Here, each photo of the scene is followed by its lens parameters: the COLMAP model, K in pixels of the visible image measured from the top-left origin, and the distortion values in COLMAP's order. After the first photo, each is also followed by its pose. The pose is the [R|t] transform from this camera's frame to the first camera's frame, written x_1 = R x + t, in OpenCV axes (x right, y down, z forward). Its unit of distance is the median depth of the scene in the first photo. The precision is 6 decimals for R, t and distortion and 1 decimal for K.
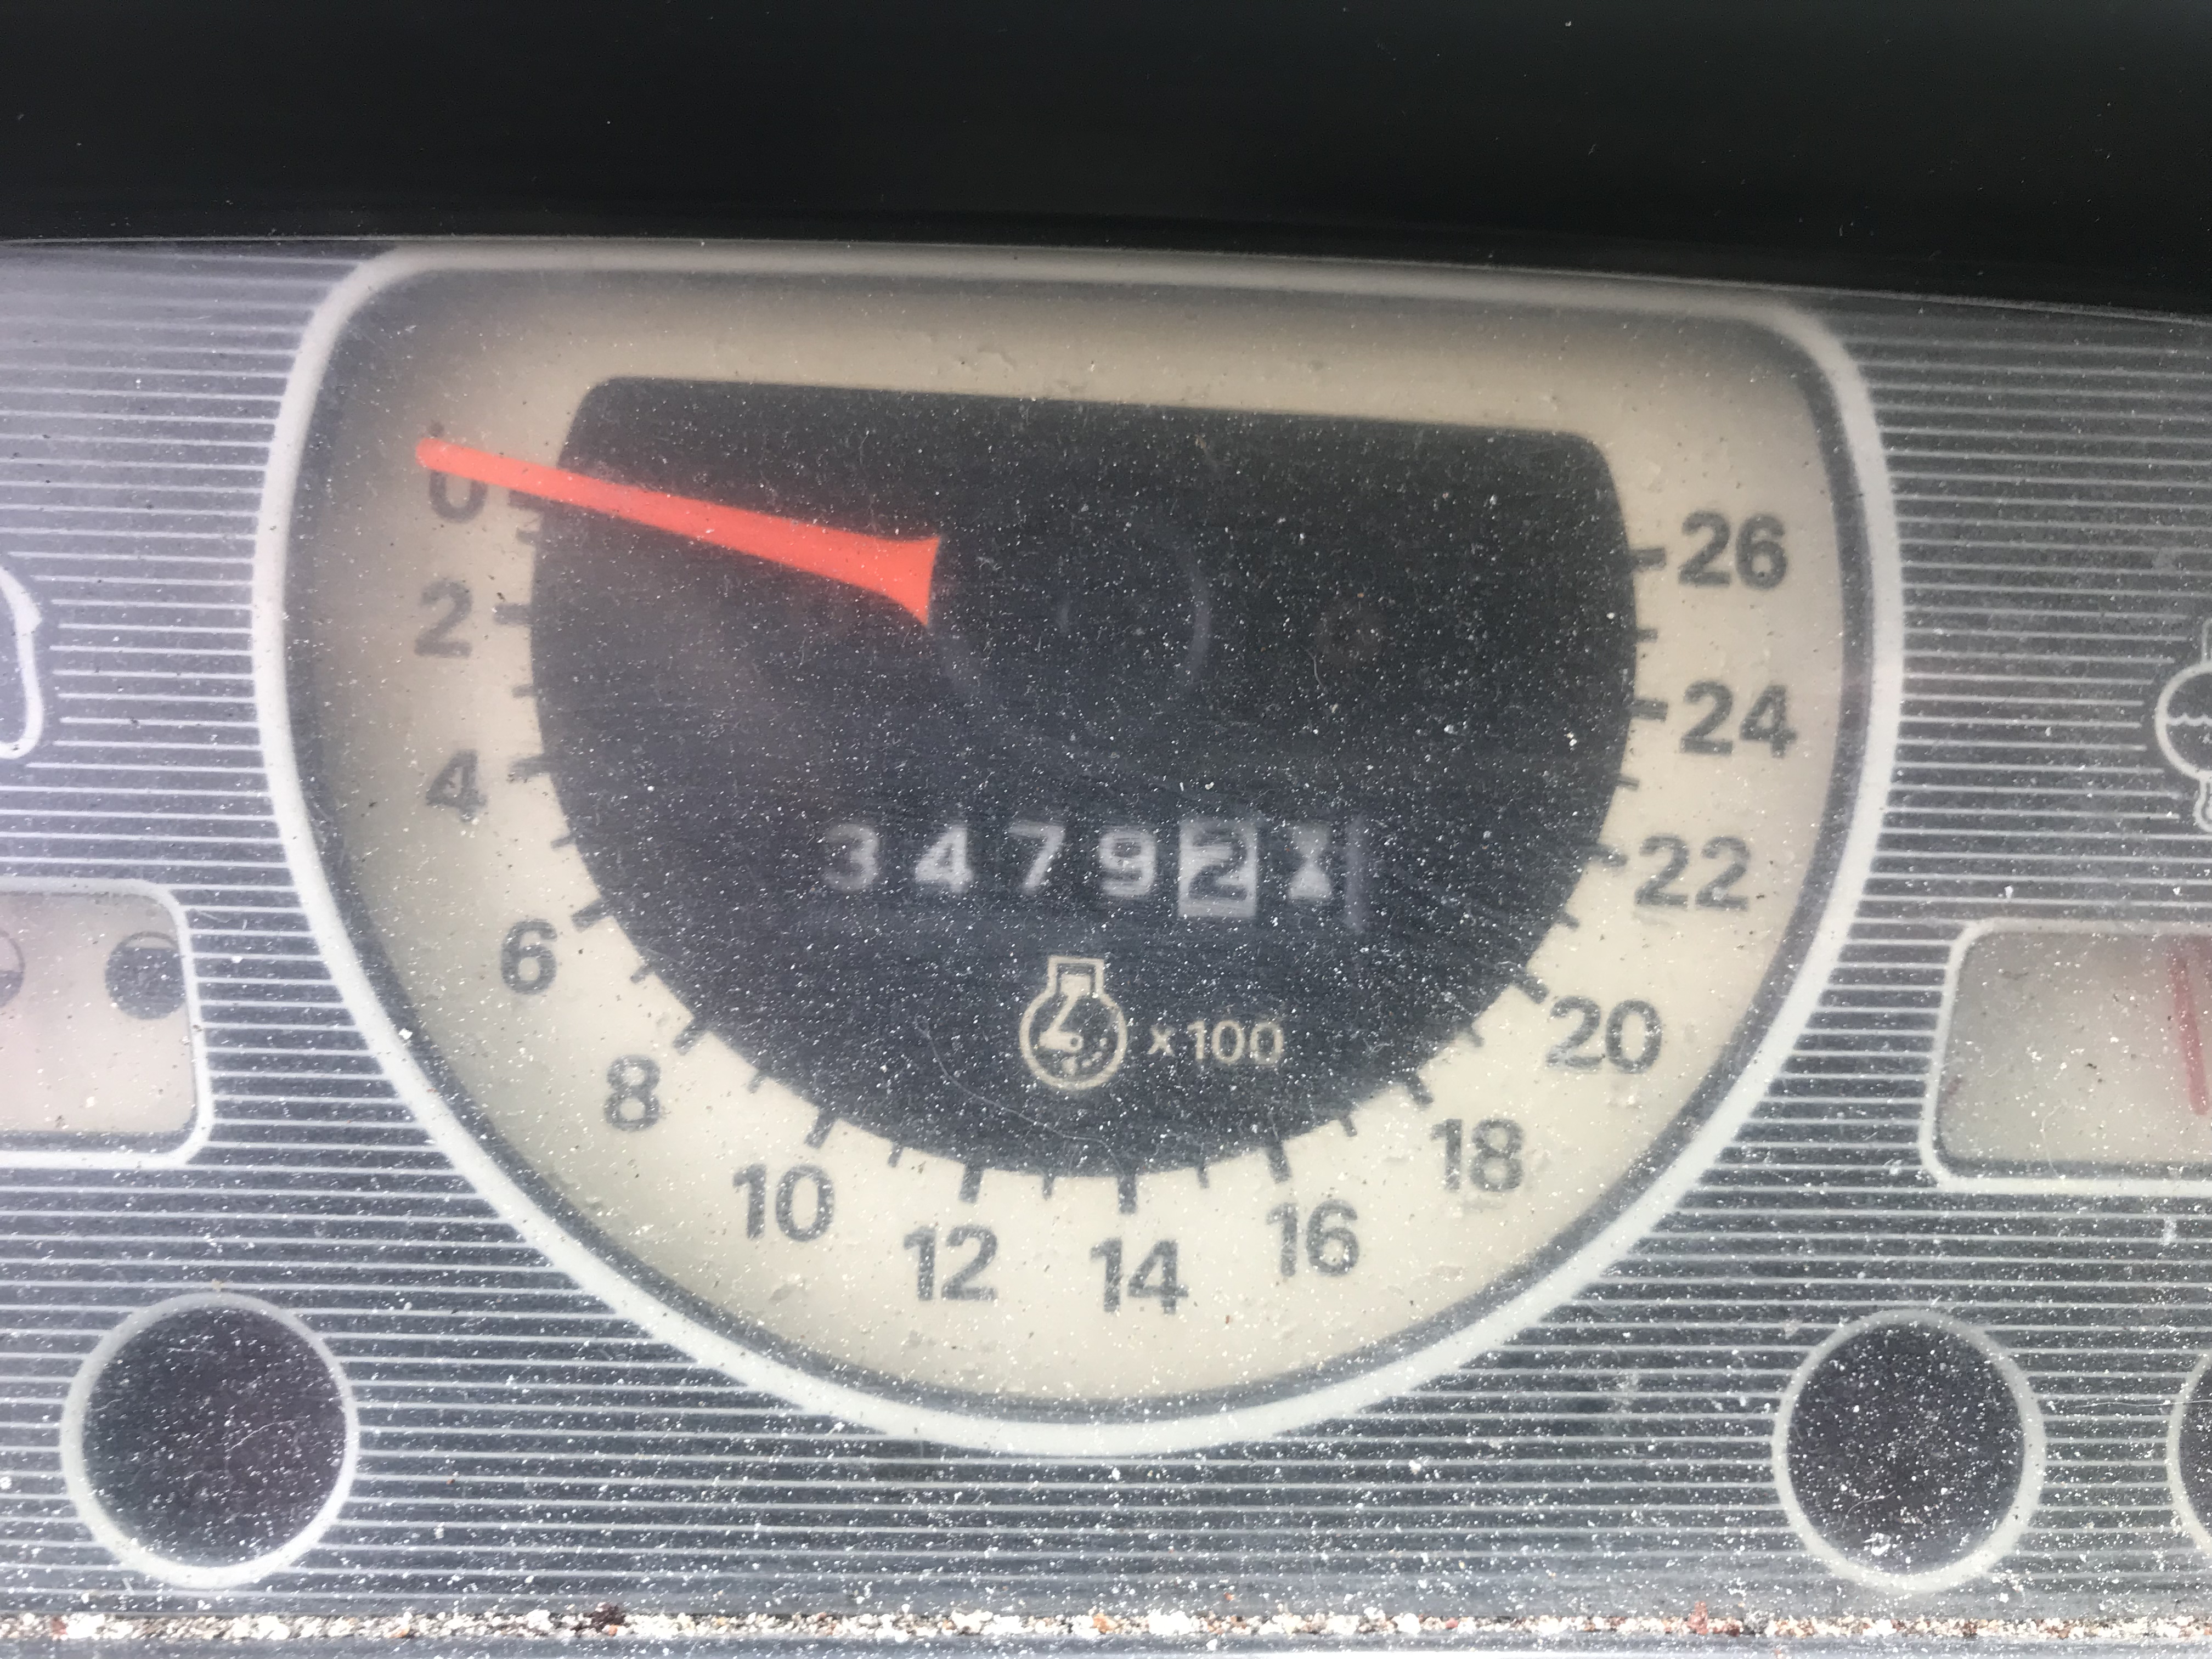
lens RADIAL K [[1842.6, 0, 1106.1], [0, 1842.6, 827.0], [0, 0, 1]] dist [0.003438, 0.008248]
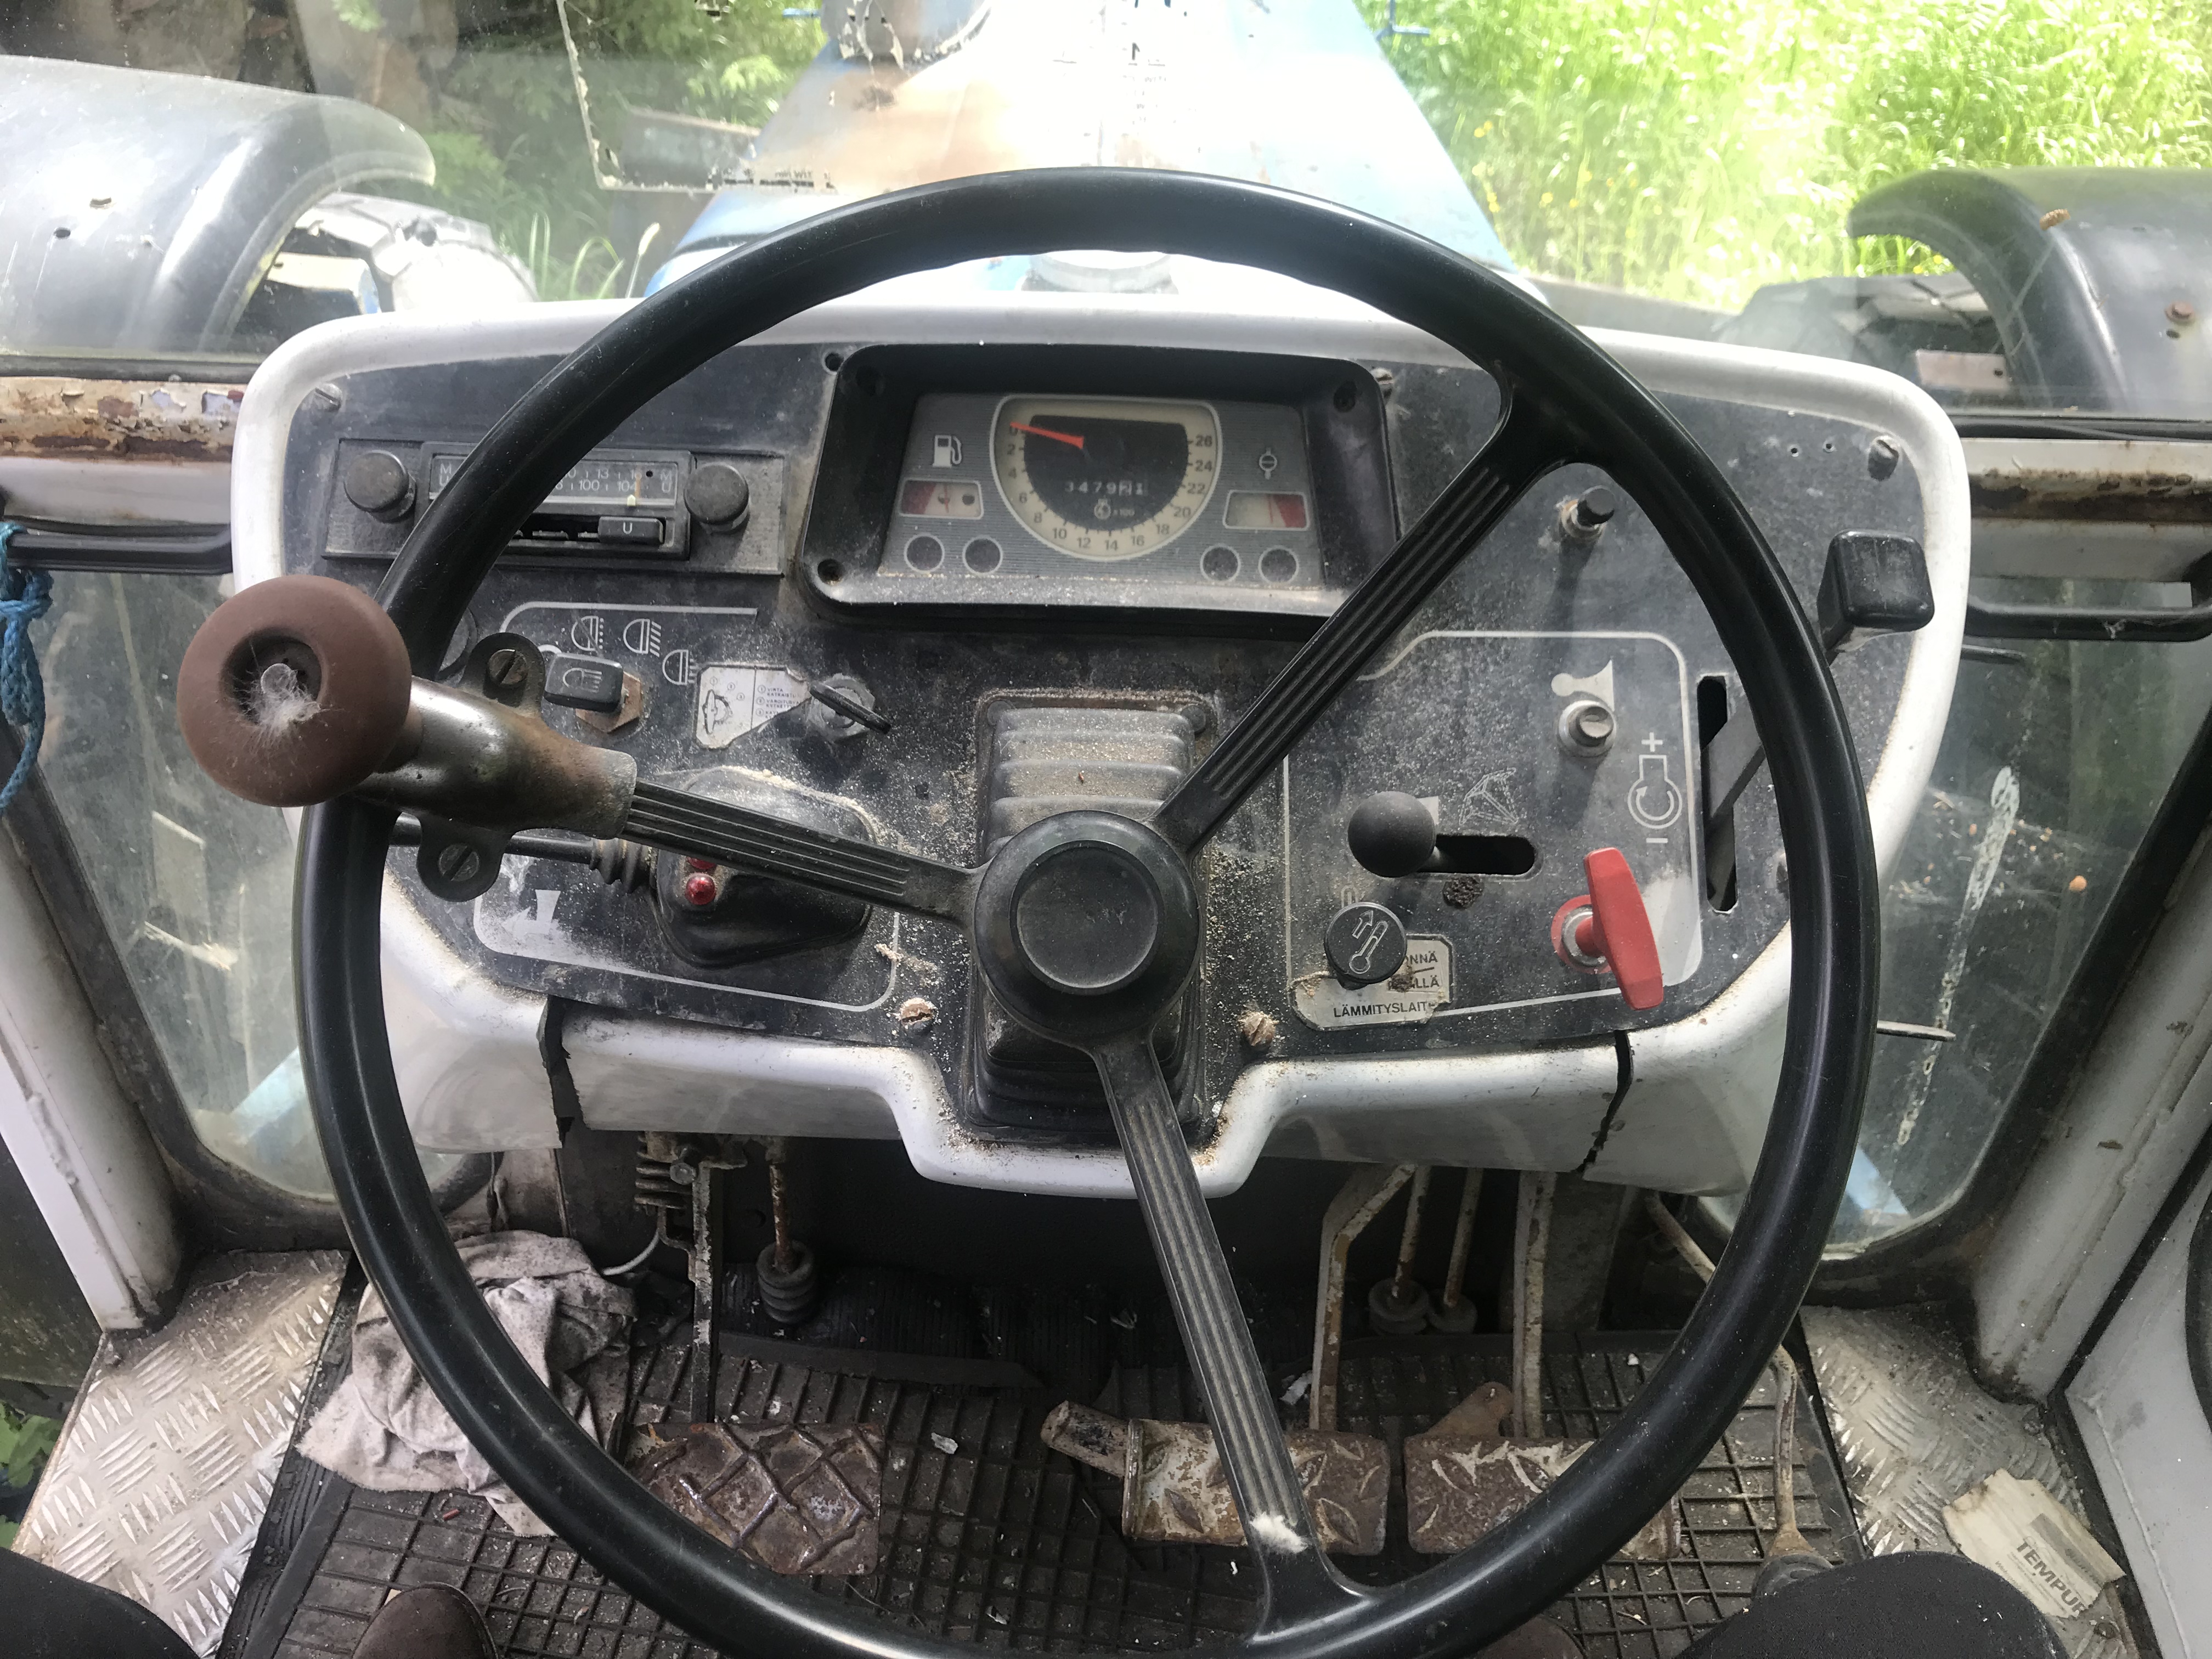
lens RADIAL K [[1842.6, 0, 1106.4], [0, 1842.6, 831.8], [0, 0, 1]] dist [0.003438, 0.008248]
pose [[0.998809, 0.012193, -0.047239, 0.328059], [-0.014474, 0.998731, -0.048245, 1.602828], [0.046590, 0.048871, 0.997718, -5.639376]]
